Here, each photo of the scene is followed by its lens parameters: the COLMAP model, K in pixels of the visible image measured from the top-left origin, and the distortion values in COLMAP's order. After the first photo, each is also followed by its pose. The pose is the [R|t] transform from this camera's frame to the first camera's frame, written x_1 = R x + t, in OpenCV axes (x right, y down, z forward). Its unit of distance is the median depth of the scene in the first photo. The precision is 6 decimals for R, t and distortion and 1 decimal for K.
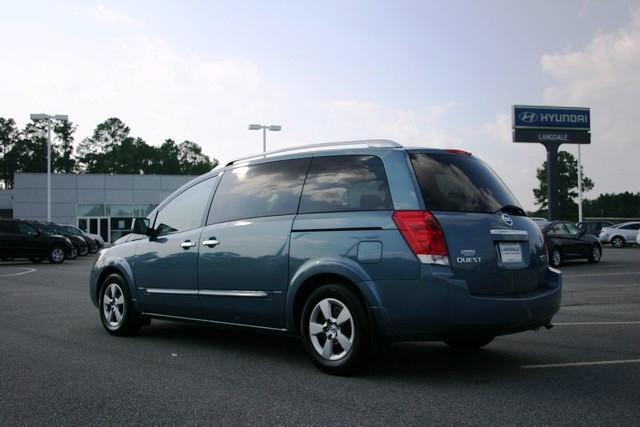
lens RADIAL K [[663.5, 0, 320.0], [0, 663.5, 213.5], [0, 0, 1]] dist [-0.057468, -0.001711]
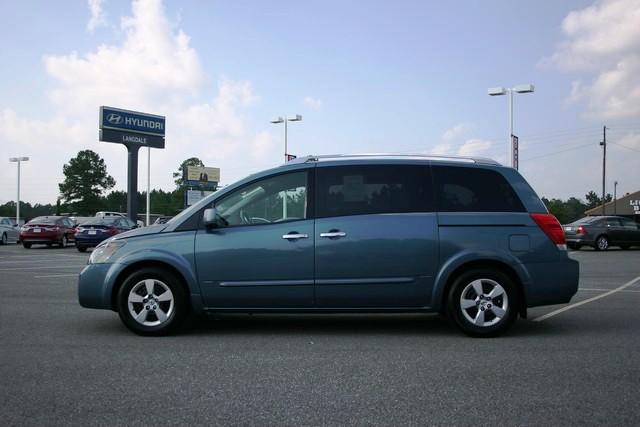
lens RADIAL K [[624.0, 0, 282.9], [0, 624.0, 214.9], [0, 0, 1]] dist [-0.071492, 0.002835]
pose [[0.766720, 0.024731, 0.641505, -0.121403], [-0.032636, 0.999467, 0.000475, 0.001843], [-0.641152, -0.021300, 0.767118, 0.037750]]
